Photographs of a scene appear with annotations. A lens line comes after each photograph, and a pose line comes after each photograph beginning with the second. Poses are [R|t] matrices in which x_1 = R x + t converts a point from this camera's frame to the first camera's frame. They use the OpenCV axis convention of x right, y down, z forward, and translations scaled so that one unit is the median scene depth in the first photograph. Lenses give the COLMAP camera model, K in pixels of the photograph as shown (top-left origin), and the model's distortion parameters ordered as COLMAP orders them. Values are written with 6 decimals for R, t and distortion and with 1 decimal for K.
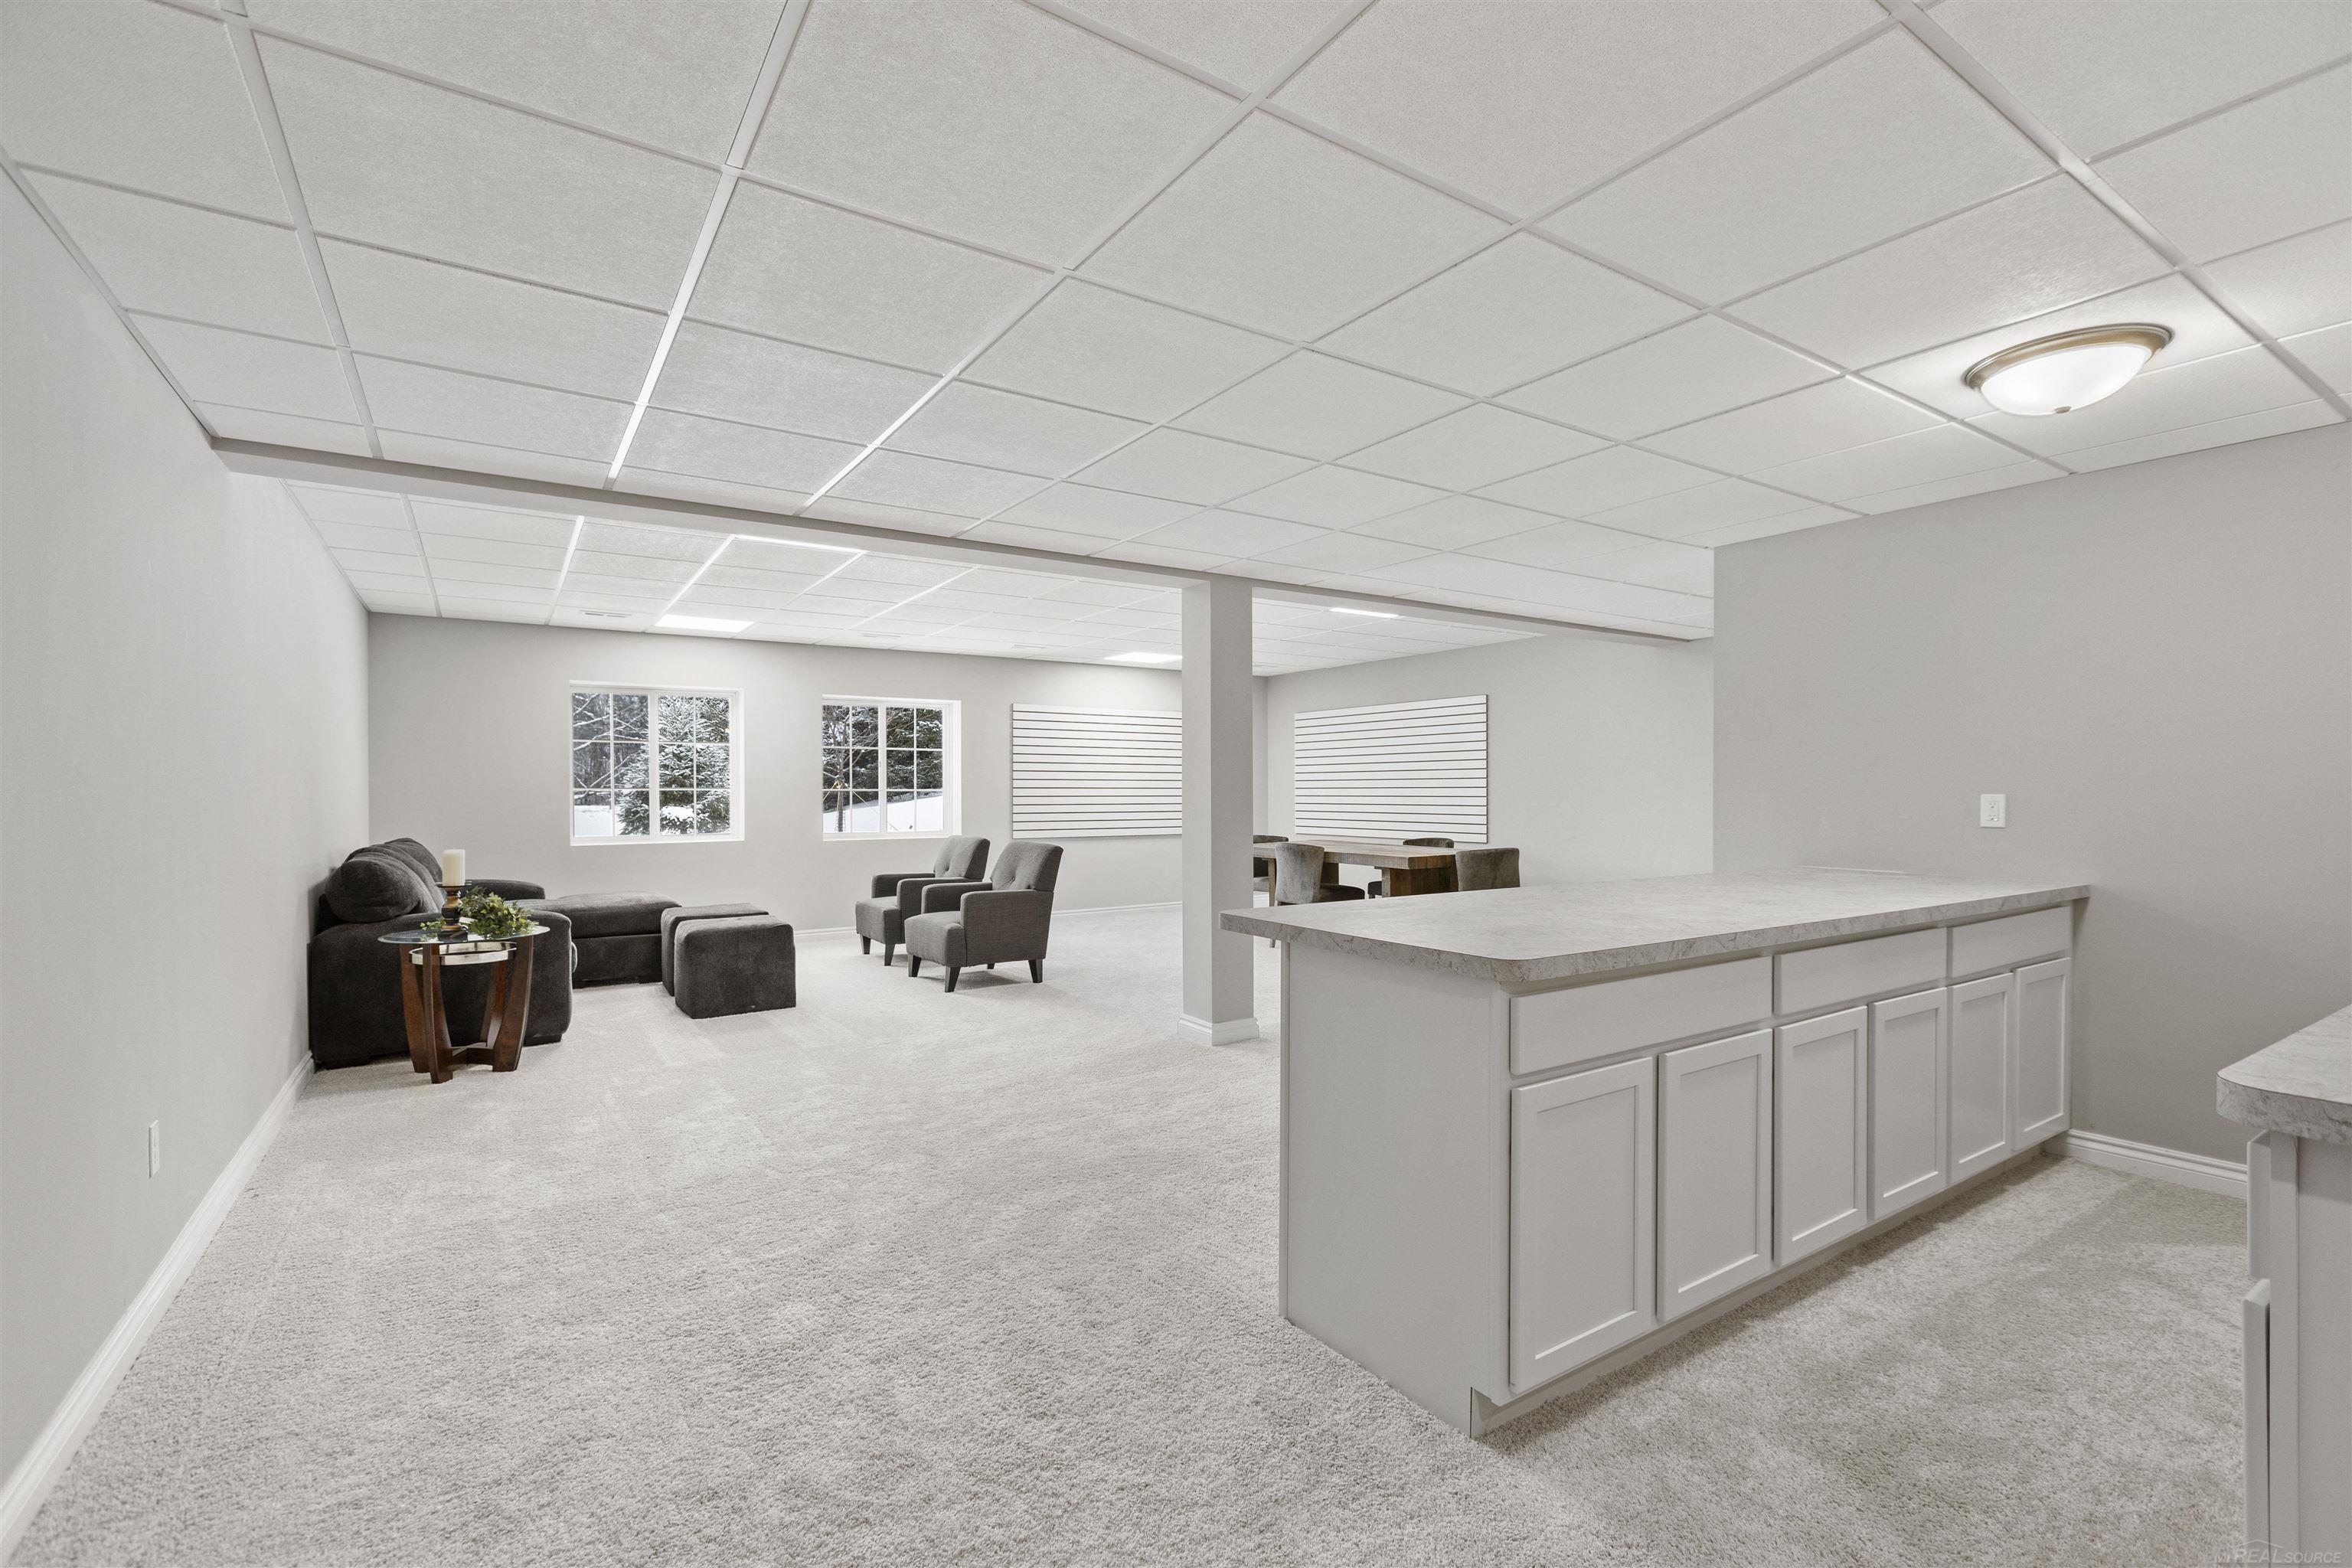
lens RADIAL K [[1046.2, 0, 1162.0], [0, 1046.2, 791.6], [0, 0, 1]] dist [0.010676, 0.000084]
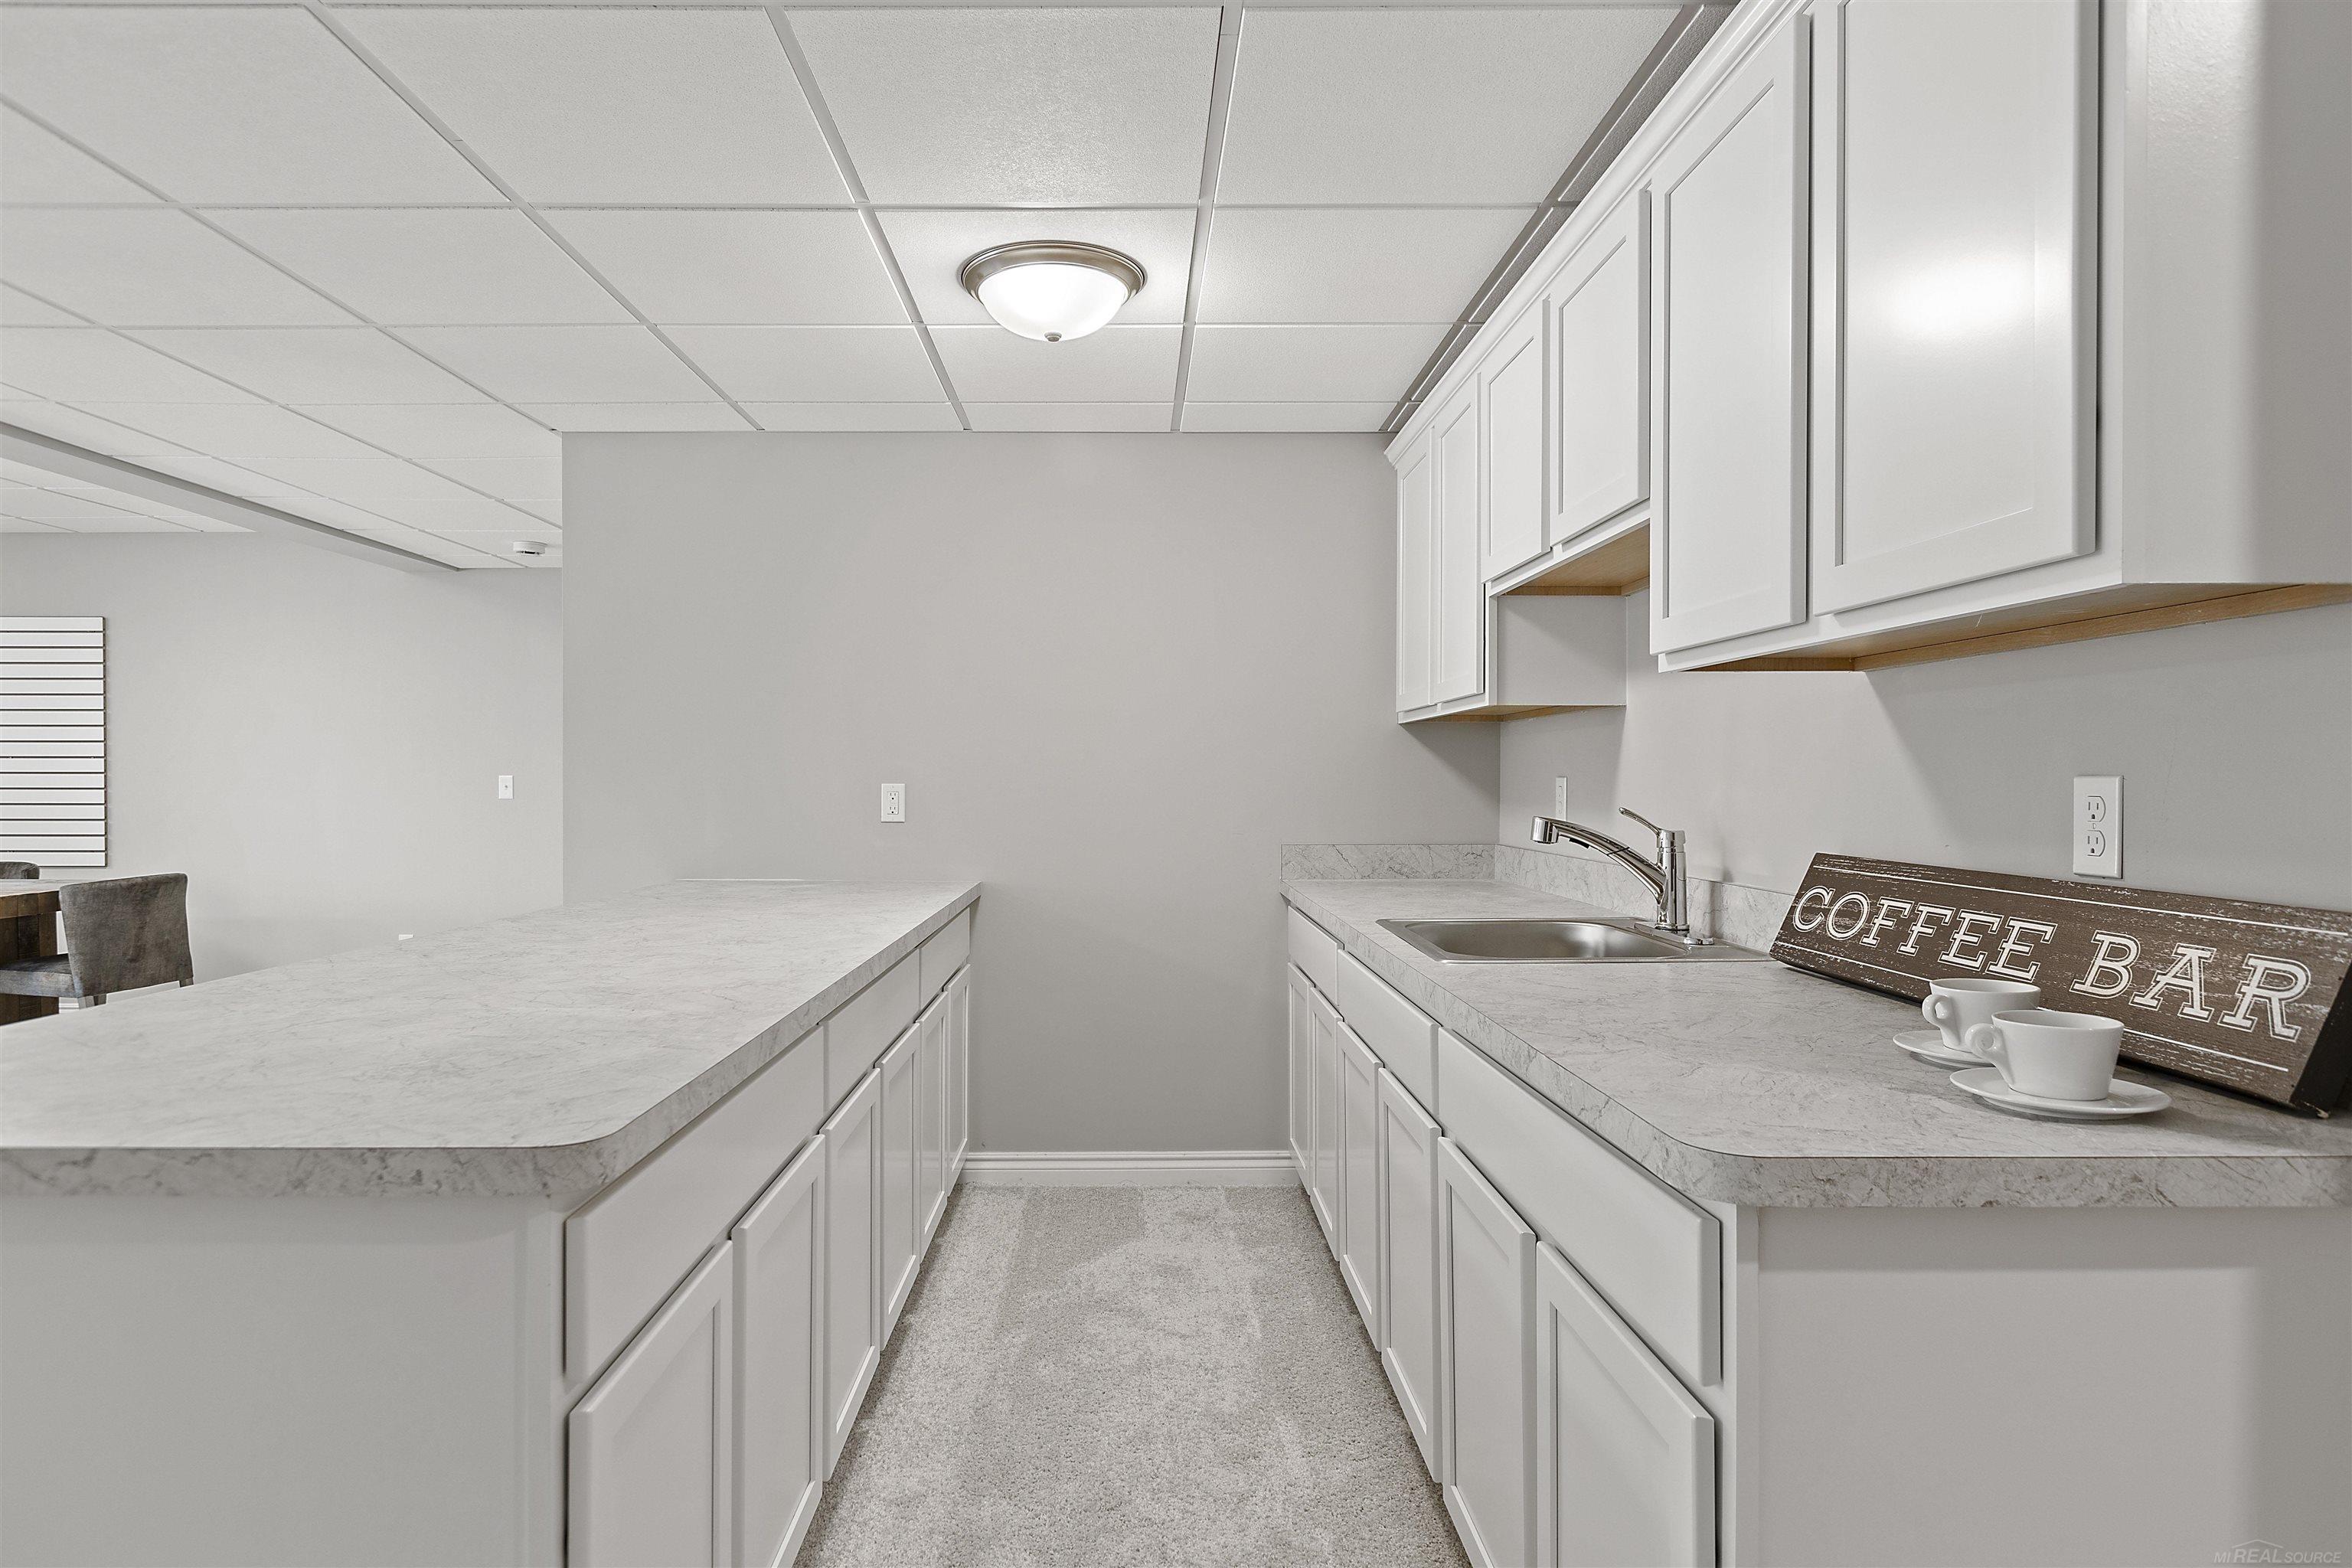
lens RADIAL K [[1348.7, 0, 1167.7], [0, 1348.7, 787.5], [0, 0, 1]] dist [0.011461, -0.001471]
pose [[0.546473, -0.004941, 0.837462, -0.018232], [0.000143, 0.999983, 0.005806, -0.000655], [-0.837477, -0.003053, 0.546464, 0.287601]]
